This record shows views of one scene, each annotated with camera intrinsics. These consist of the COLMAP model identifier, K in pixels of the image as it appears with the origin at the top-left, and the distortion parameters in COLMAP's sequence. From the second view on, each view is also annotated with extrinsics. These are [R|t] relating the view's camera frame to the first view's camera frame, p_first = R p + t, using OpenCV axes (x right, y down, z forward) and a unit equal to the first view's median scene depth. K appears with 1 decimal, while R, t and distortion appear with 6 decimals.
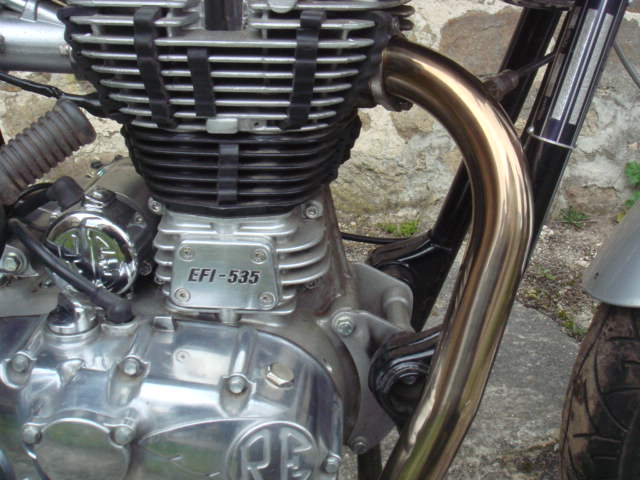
lens RADIAL K [[730.7, 0, 332.8], [0, 730.7, 240.3], [0, 0, 1]] dist [-0.158769, 0.069683]
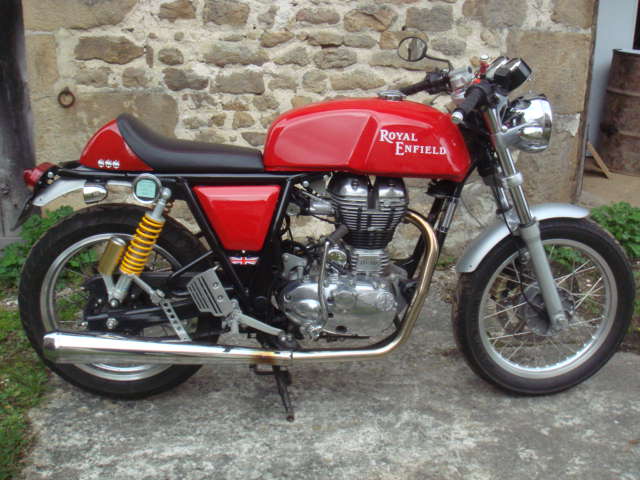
lens RADIAL K [[730.7, 0, 332.8], [0, 730.7, 240.3], [0, 0, 1]] dist [-0.158769, 0.069683]
pose [[0.995916, -0.010115, 0.089718, -0.698530], [0.018220, 0.995776, -0.089990, 0.278931], [-0.088428, 0.091257, 0.991893, -3.069008]]
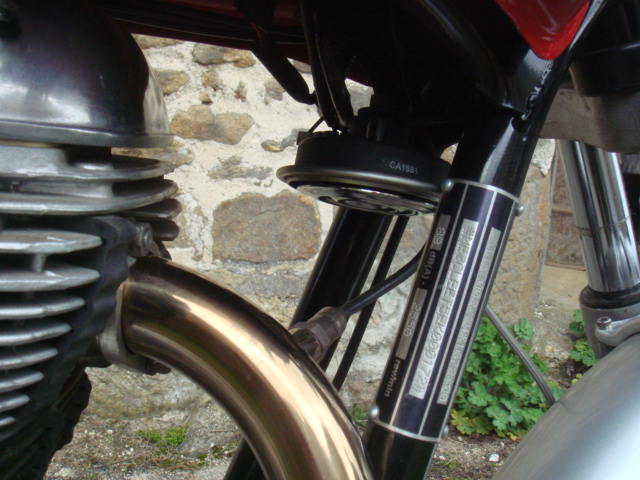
lens RADIAL K [[730.7, 0, 332.8], [0, 730.7, 240.3], [0, 0, 1]] dist [-0.158769, 0.069683]
pose [[0.951317, 0.035456, 0.306169, 0.047515], [0.037458, 0.972698, -0.229033, -0.143876], [-0.305930, 0.229351, 0.924015, 0.383703]]
